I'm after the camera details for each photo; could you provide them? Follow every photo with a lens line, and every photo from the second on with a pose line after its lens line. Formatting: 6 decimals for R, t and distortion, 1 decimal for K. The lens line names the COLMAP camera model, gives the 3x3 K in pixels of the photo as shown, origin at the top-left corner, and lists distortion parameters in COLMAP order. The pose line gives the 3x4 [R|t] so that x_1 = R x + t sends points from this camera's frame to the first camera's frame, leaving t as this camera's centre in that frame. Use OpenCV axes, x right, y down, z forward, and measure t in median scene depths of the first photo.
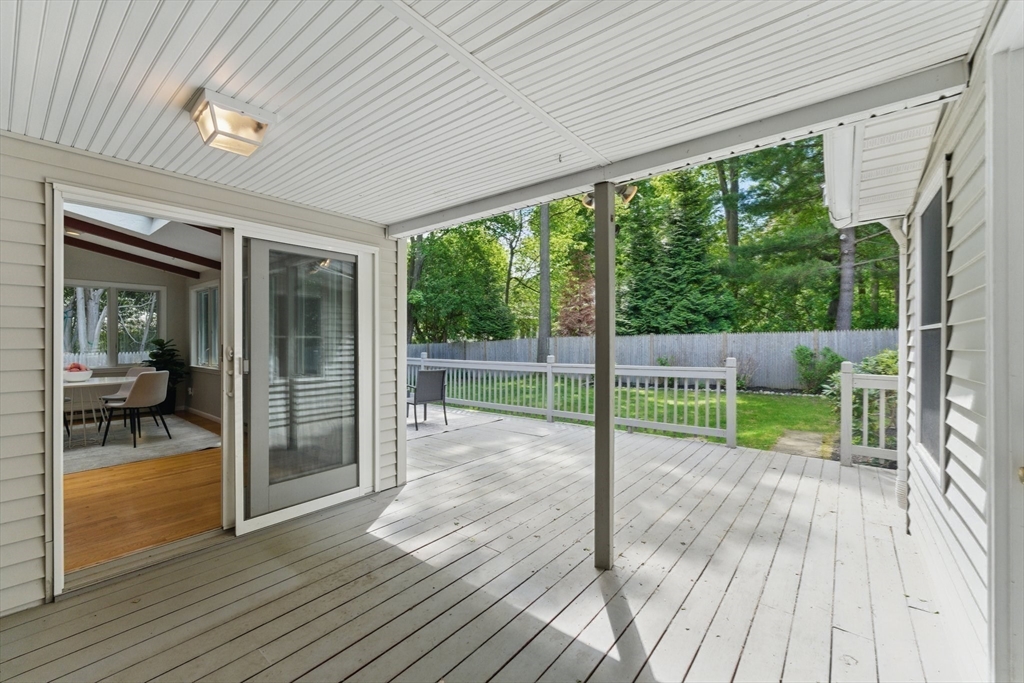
lens RADIAL K [[418.6, 0, 513.0], [0, 418.6, 341.3], [0, 0, 1]] dist [-0.000428, 0.000511]
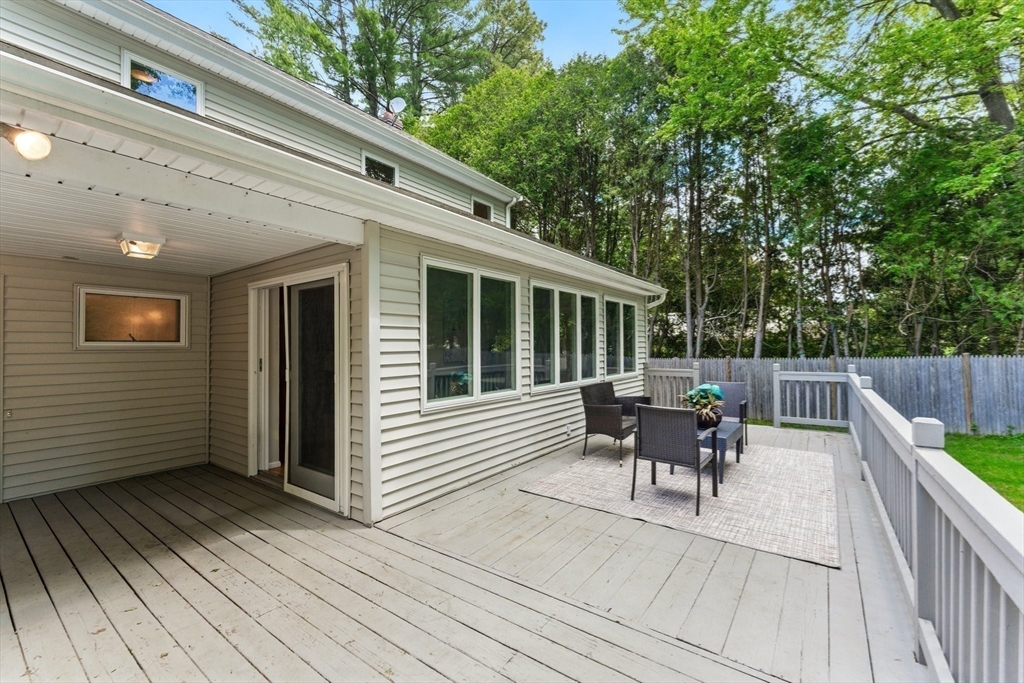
lens RADIAL K [[418.6, 0, 514.5], [0, 418.6, 344.4], [0, 0, 1]] dist [-0.000428, 0.000511]
pose [[0.048571, -0.007968, -0.998788, 0.943210], [0.005355, 0.999956, -0.007717, -0.039906], [0.998805, -0.004974, 0.048611, 1.908942]]
